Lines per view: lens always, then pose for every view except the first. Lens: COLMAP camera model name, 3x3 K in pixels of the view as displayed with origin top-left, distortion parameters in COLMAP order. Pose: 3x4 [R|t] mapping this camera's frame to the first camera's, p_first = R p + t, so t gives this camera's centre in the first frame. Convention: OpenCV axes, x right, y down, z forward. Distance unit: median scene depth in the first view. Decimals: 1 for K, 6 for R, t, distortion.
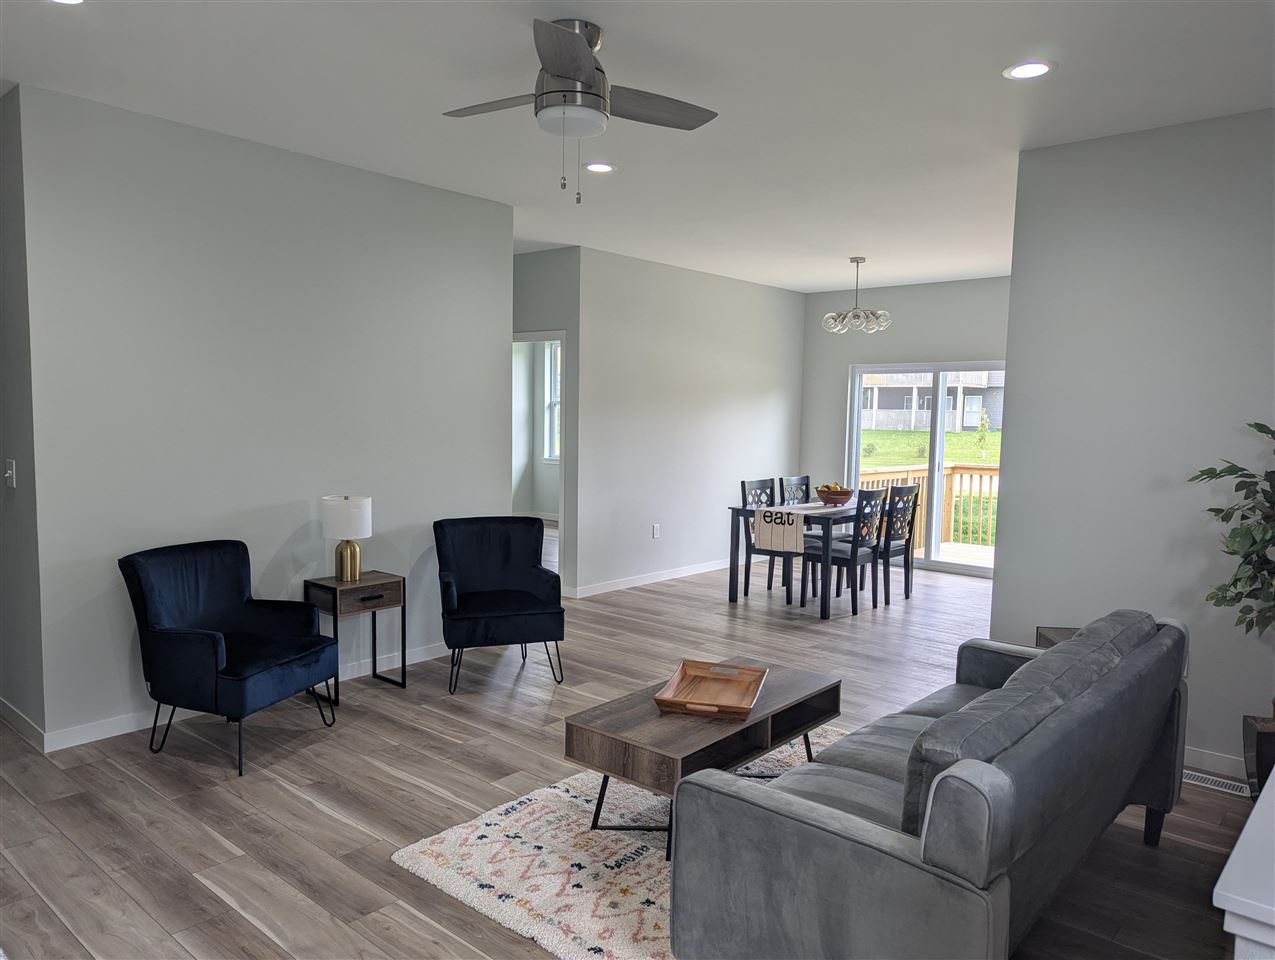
lens RADIAL K [[892.1, 0, 630.8], [0, 892.1, 481.0], [0, 0, 1]] dist [0.068335, -0.065113]
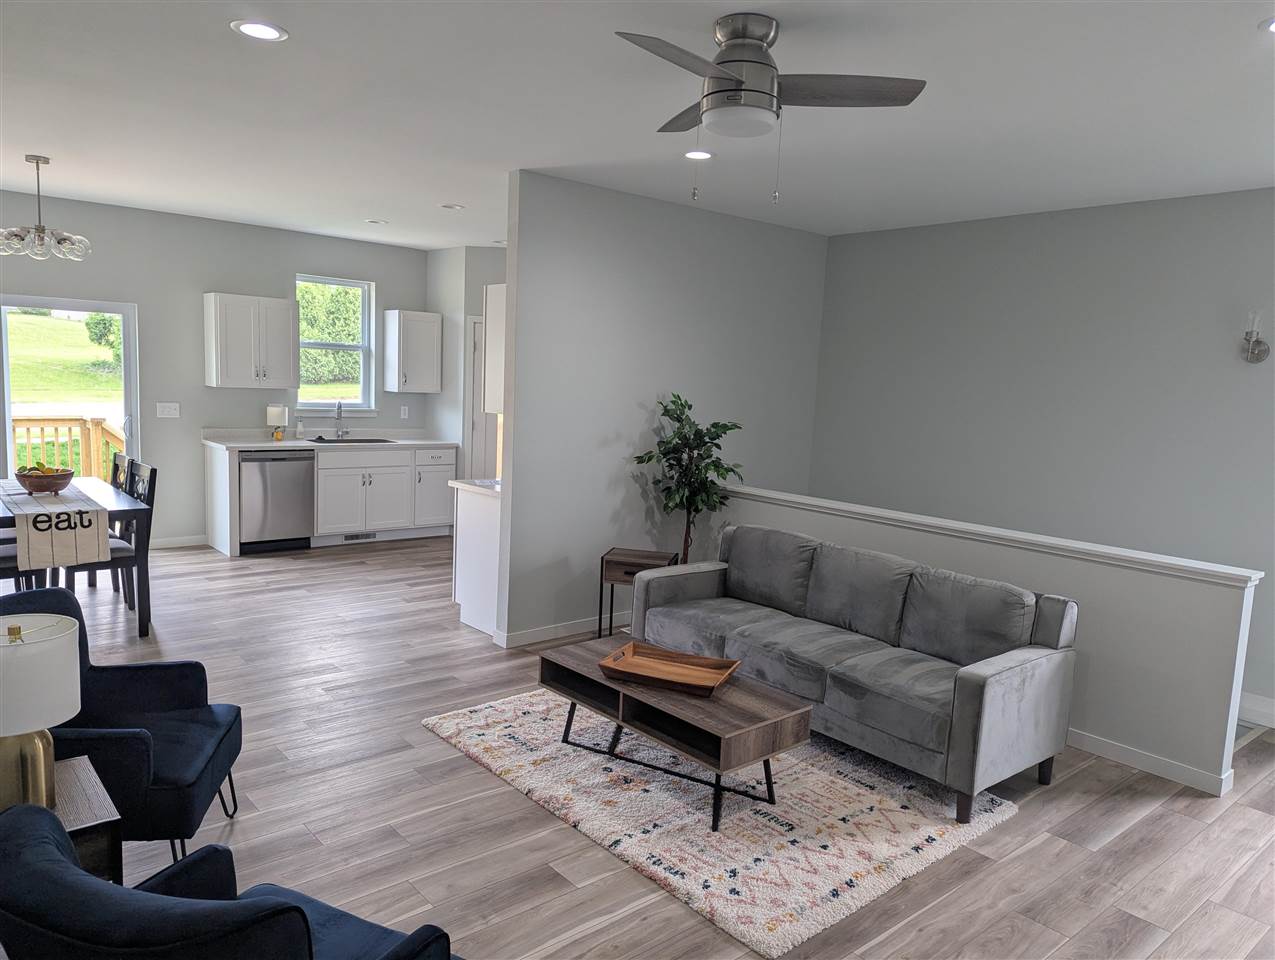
lens RADIAL K [[892.1, 0, 630.8], [0, 892.1, 481.0], [0, 0, 1]] dist [0.068335, -0.065113]
pose [[0.144759, -0.130009, 0.980889, -0.777452], [0.035819, 0.991369, 0.126111, -0.107076], [-0.988818, 0.016879, 0.148167, 0.724062]]
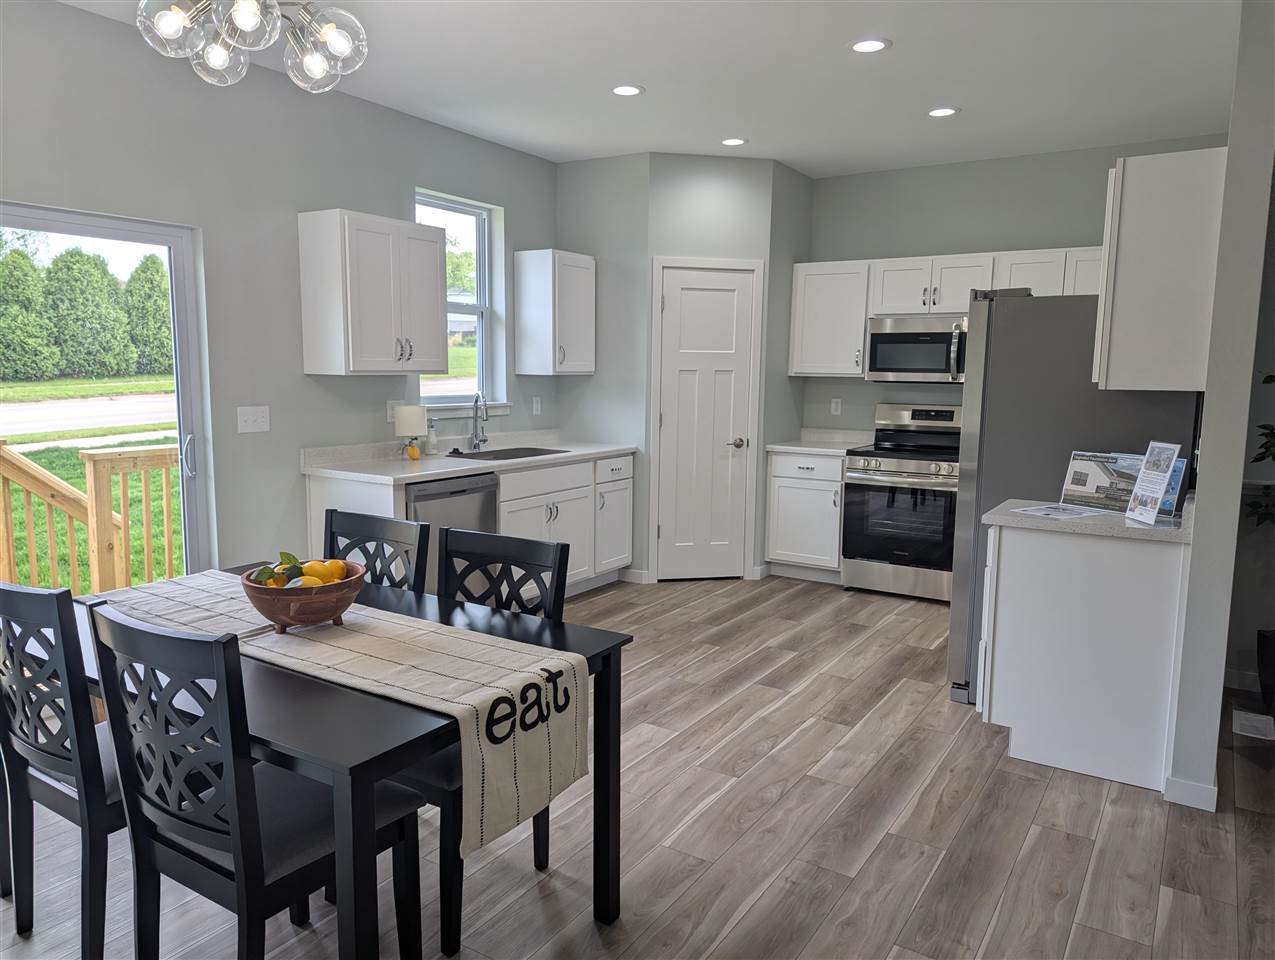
lens RADIAL K [[892.1, 0, 630.8], [0, 892.1, 481.0], [0, 0, 1]] dist [0.068335, -0.065113]
pose [[-0.144473, -0.148583, 0.978290, -0.175646], [0.063062, 0.985270, 0.158956, -0.118410], [-0.987497, 0.084658, -0.132975, 1.634134]]
